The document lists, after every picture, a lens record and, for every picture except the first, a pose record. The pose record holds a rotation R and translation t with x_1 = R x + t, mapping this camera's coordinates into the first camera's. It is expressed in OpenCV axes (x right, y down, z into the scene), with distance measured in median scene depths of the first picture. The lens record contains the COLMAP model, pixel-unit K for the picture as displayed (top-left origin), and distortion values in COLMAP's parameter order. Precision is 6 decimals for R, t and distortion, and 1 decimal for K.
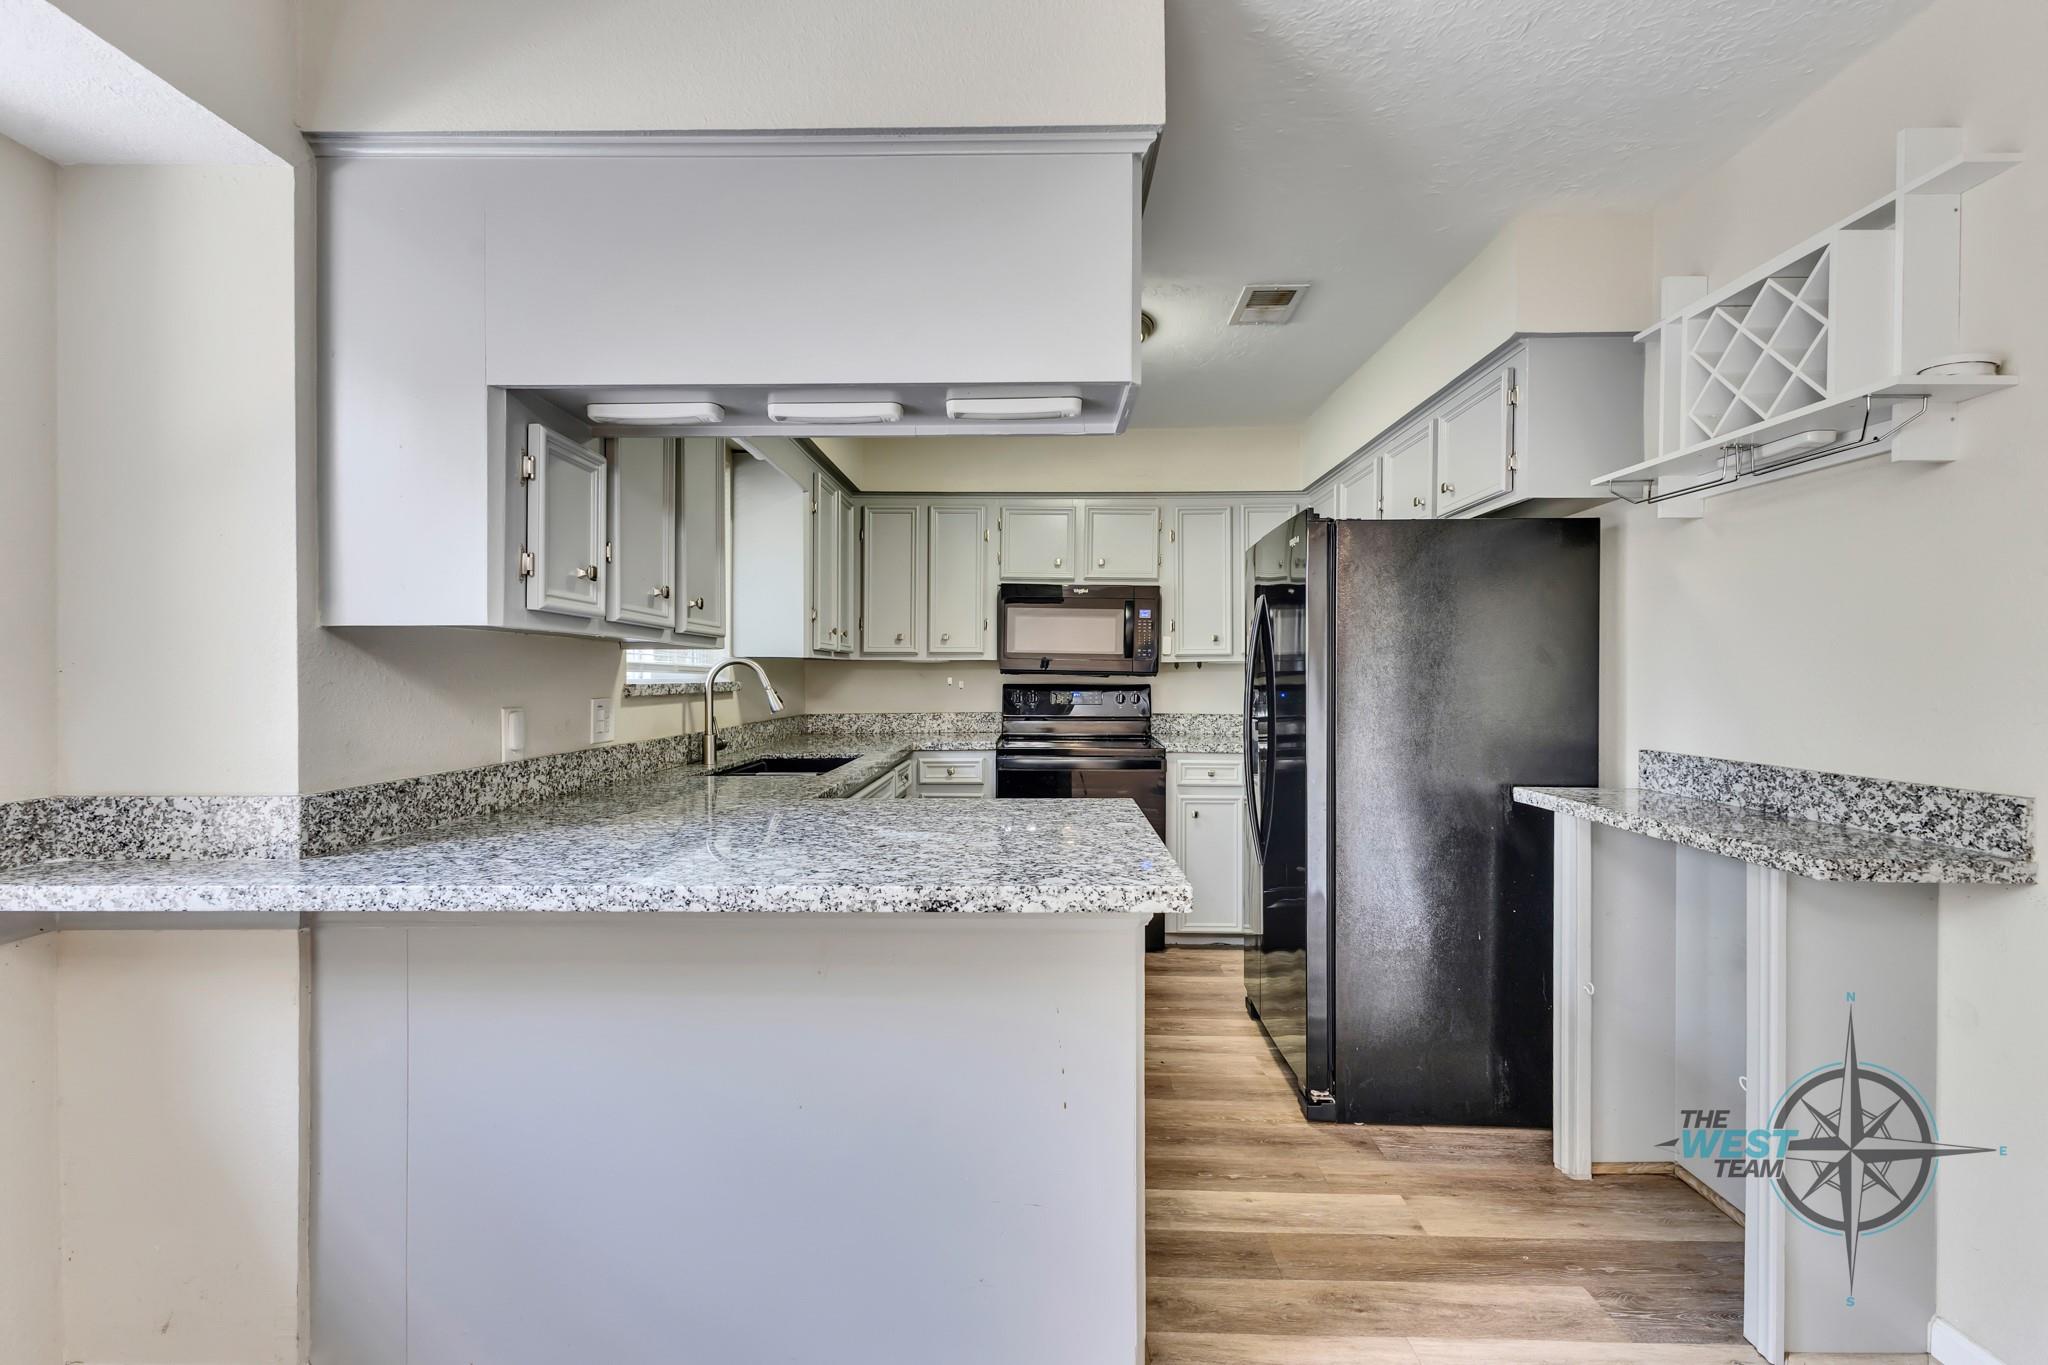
lens RADIAL K [[880.9, 0, 1021.9], [0, 880.9, 684.8], [0, 0, 1]] dist [0.019081, -0.005732]
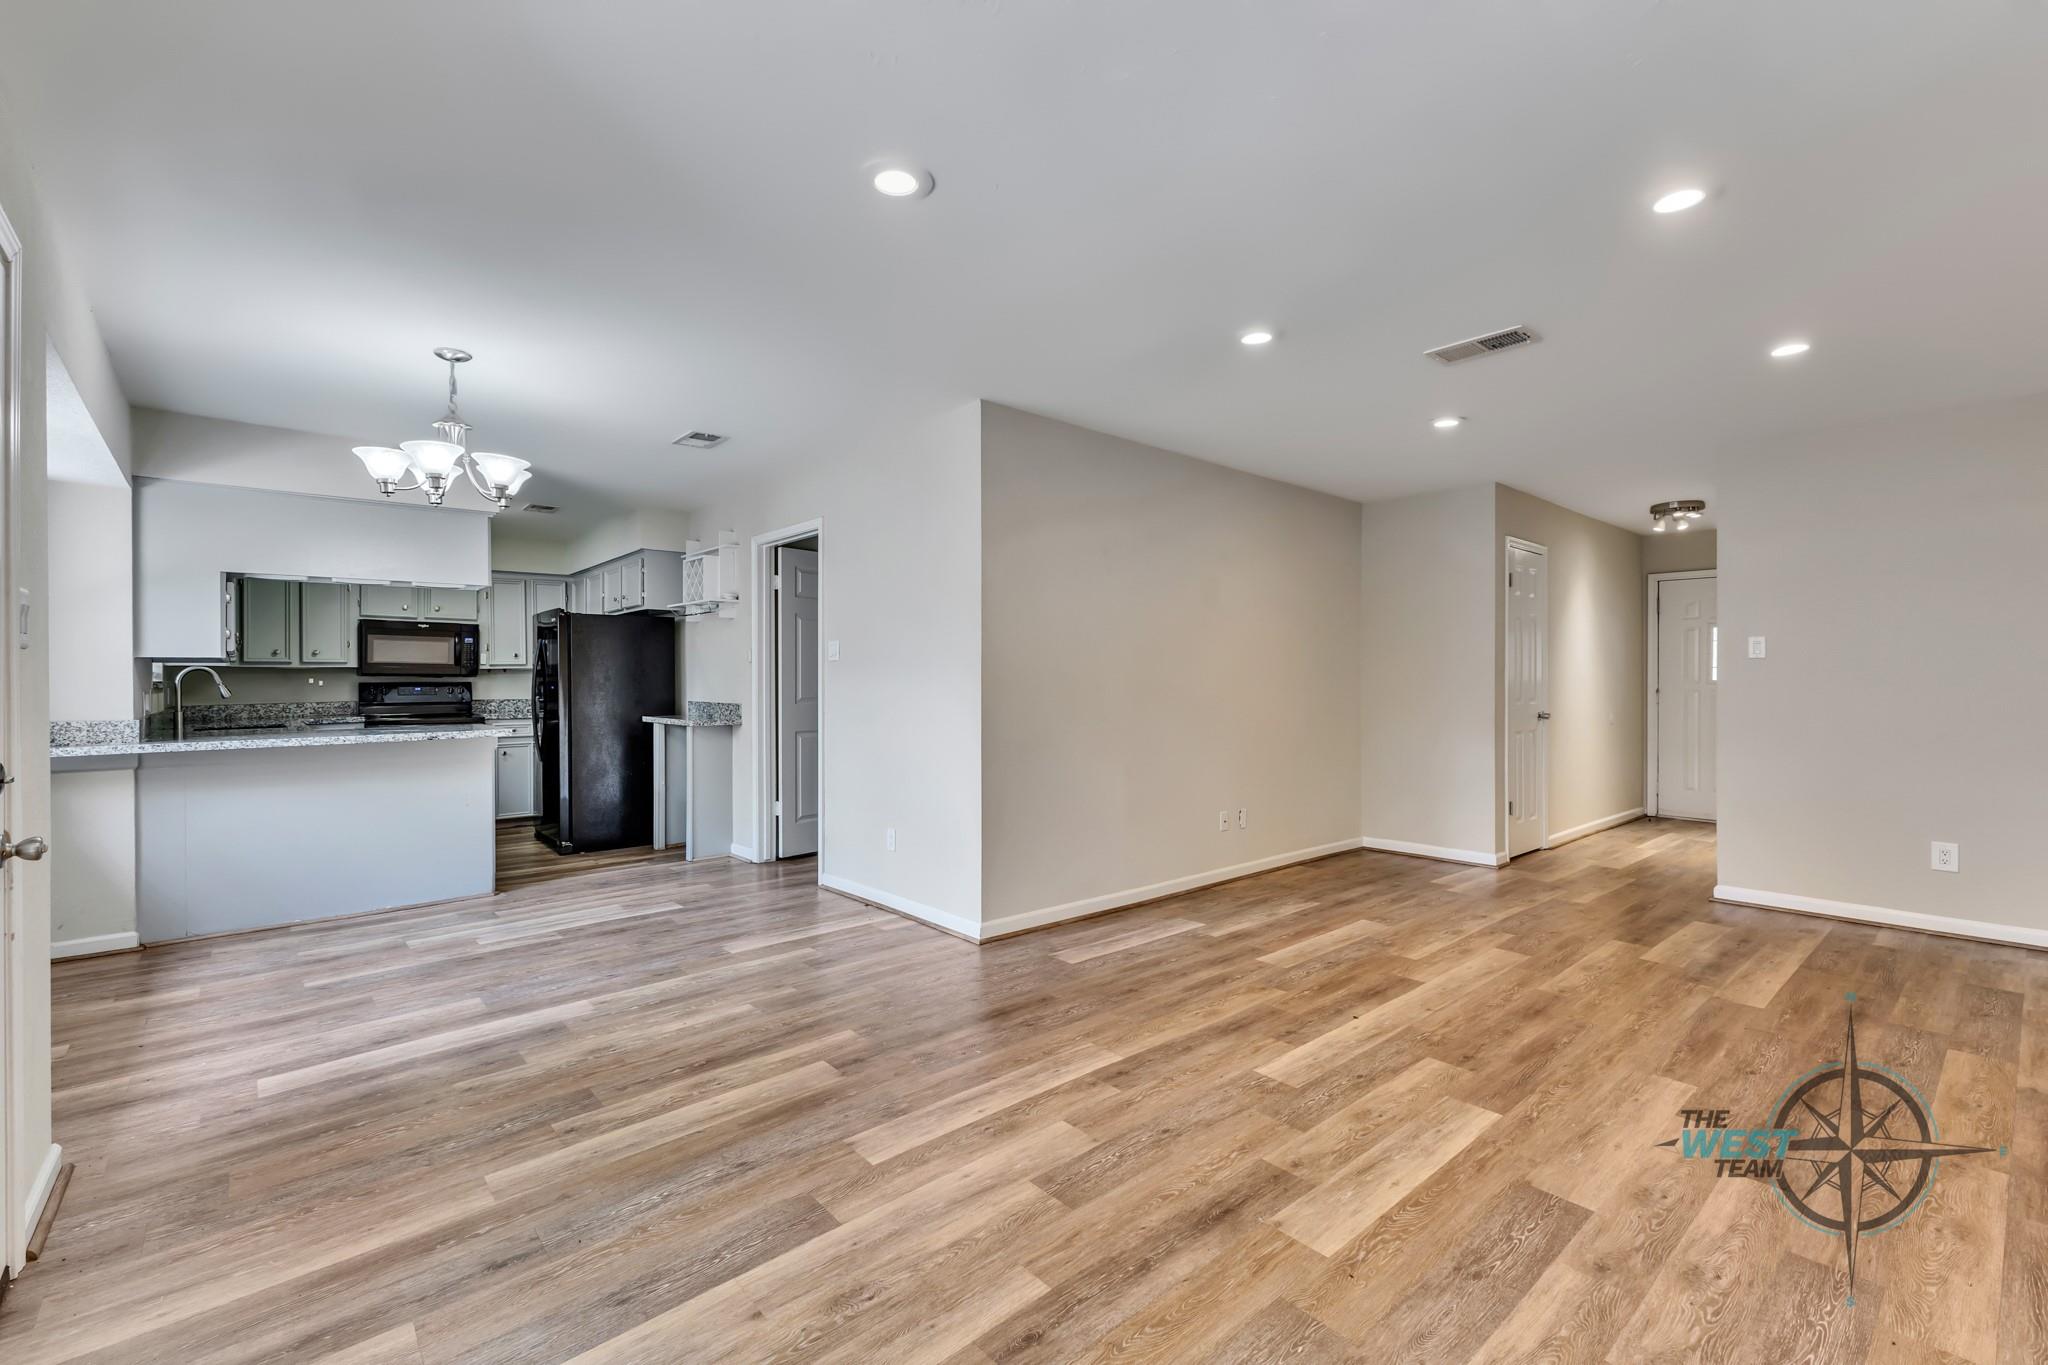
lens RADIAL K [[880.9, 0, 1024.4], [0, 880.9, 678.3], [0, 0, 1]] dist [0.019081, -0.005732]
pose [[0.737479, -0.005631, 0.675346, -0.336481], [0.013659, 0.999885, -0.006579, 0.027389], [-0.675232, 0.014076, 0.737471, -1.473395]]
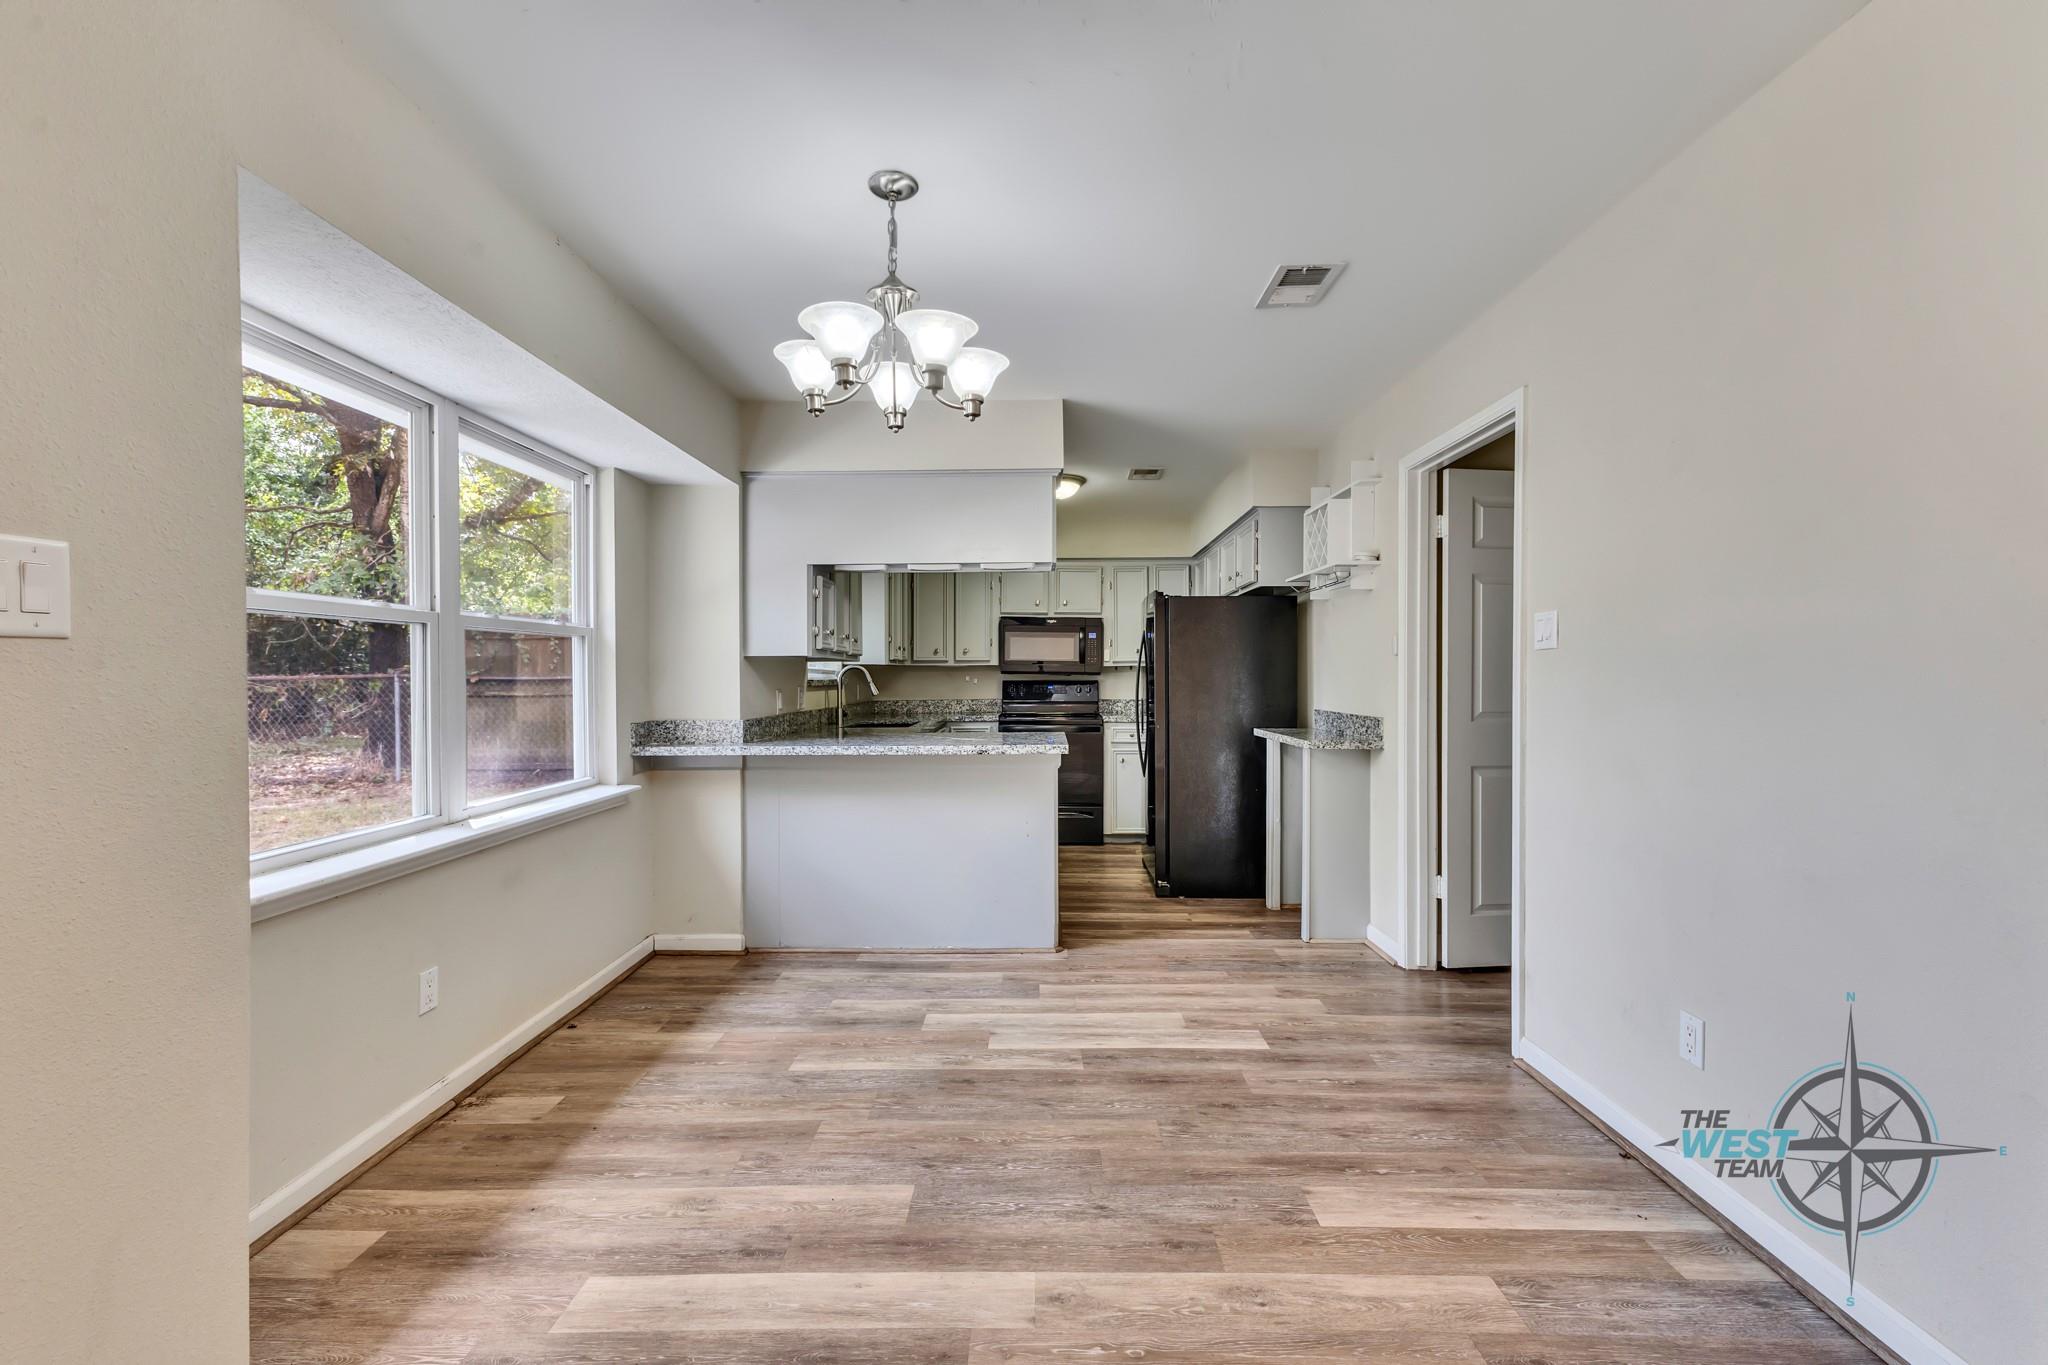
lens RADIAL K [[880.9, 0, 1023.2], [0, 880.9, 680.3], [0, 0, 1]] dist [0.019081, -0.005732]
pose [[0.999986, -0.003527, 0.003975, 0.013443], [0.003553, 0.999973, -0.006432, 0.013367], [-0.003952, 0.006446, 0.999971, -0.857837]]
